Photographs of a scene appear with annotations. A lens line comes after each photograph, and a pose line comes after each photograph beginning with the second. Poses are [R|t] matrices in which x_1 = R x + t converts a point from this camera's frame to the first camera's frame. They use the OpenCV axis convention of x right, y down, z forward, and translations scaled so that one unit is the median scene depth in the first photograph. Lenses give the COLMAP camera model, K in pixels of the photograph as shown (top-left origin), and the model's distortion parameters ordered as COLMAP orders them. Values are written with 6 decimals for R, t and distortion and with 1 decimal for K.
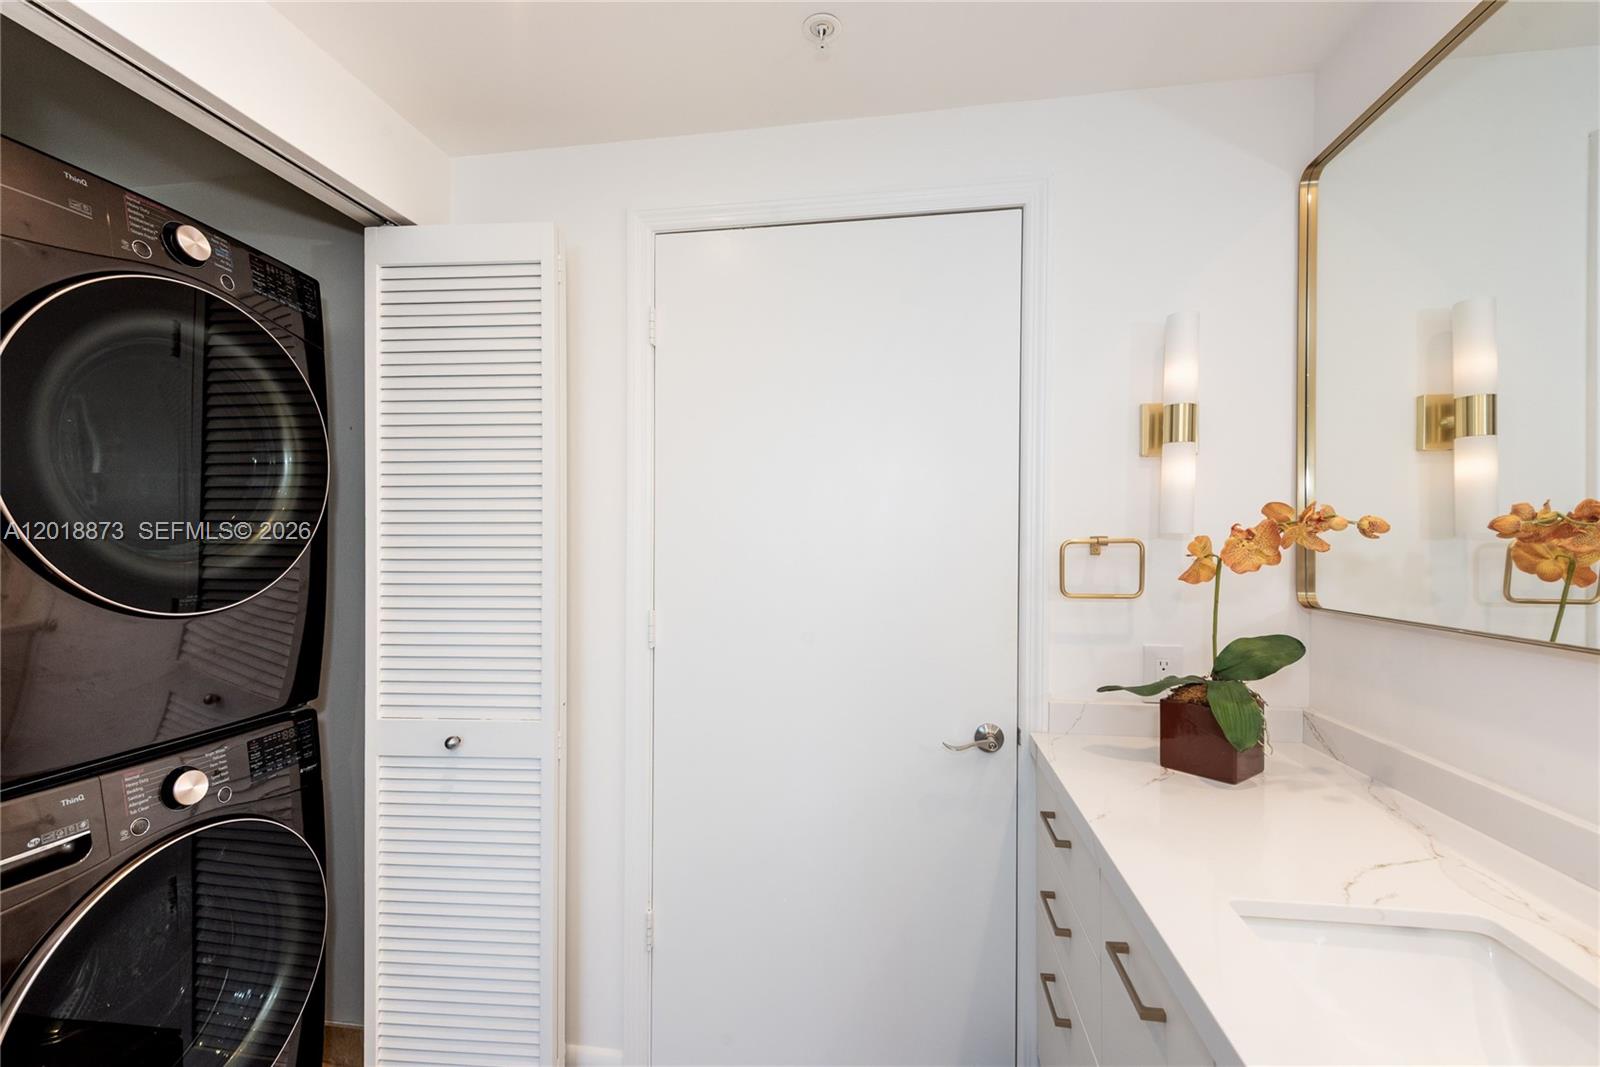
lens RADIAL K [[700.0, 0, 798.1], [0, 700.0, 549.5], [0, 0, 1]] dist [0.017525, -0.007453]
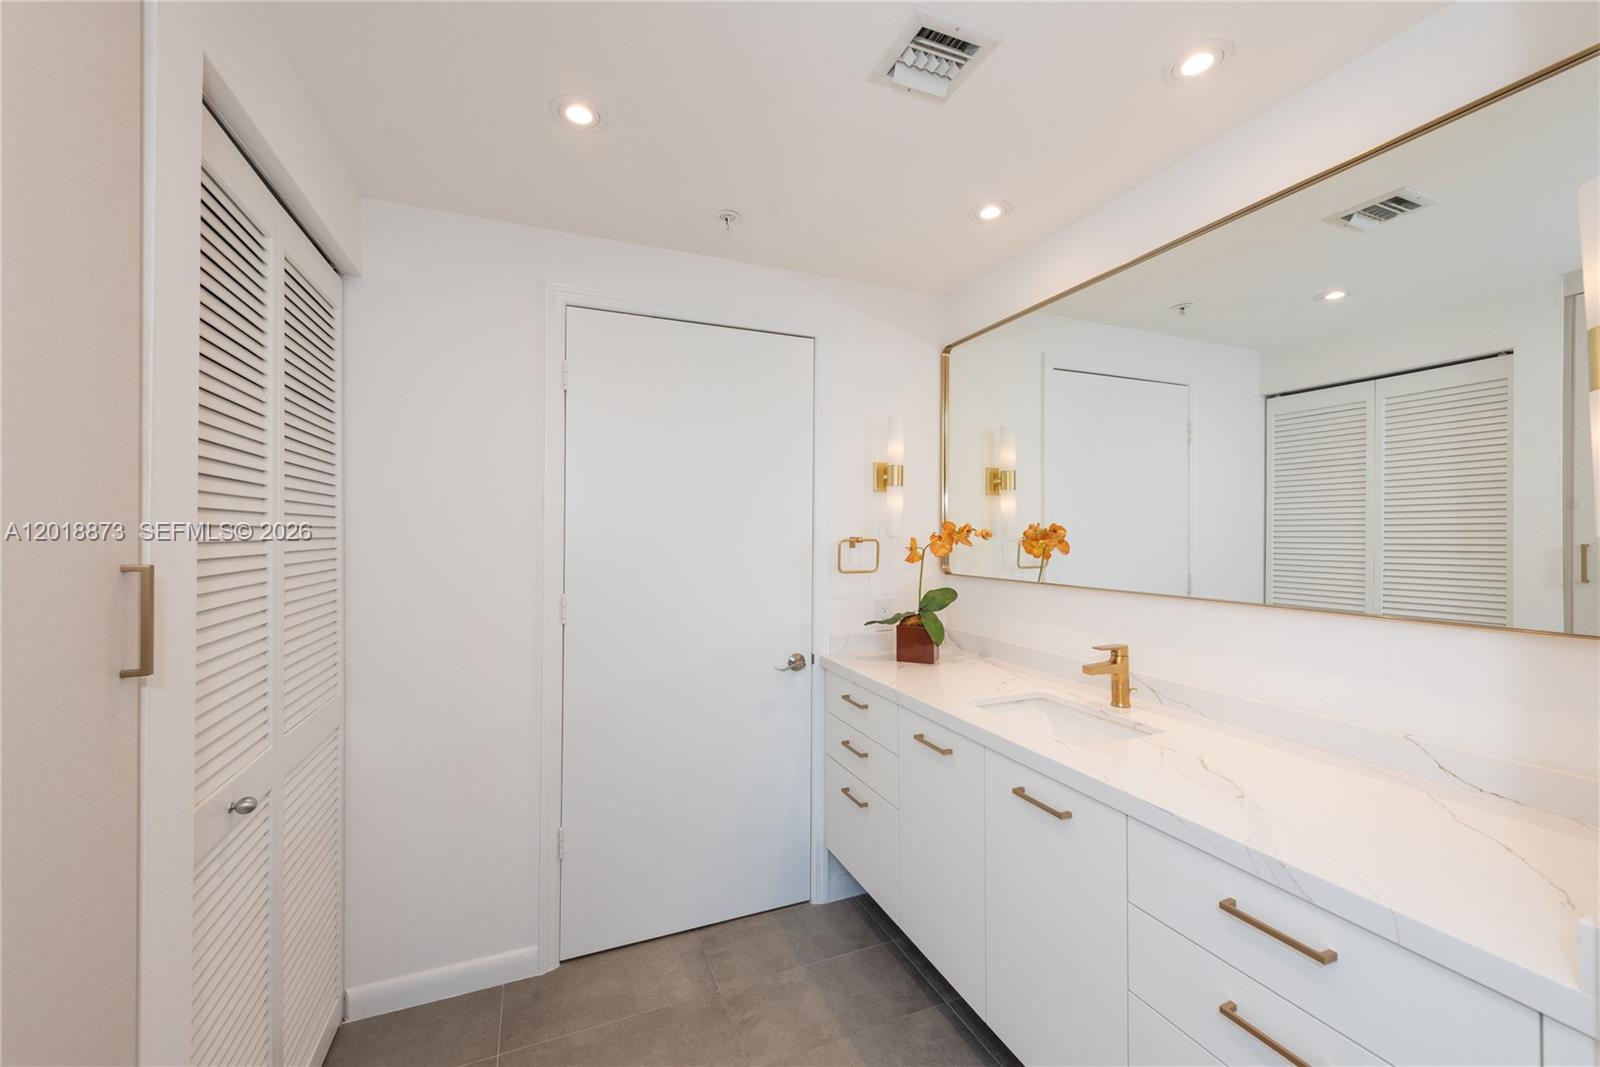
lens RADIAL K [[625.7, 0, 797.1], [0, 625.7, 534.1], [0, 0, 1]] dist [0.017559, -0.005177]
pose [[0.850659, 0.000141, 0.525719, -0.575757], [0.002814, 0.999984, -0.004821, -0.021554], [-0.525711, 0.005581, 0.850645, -0.269912]]
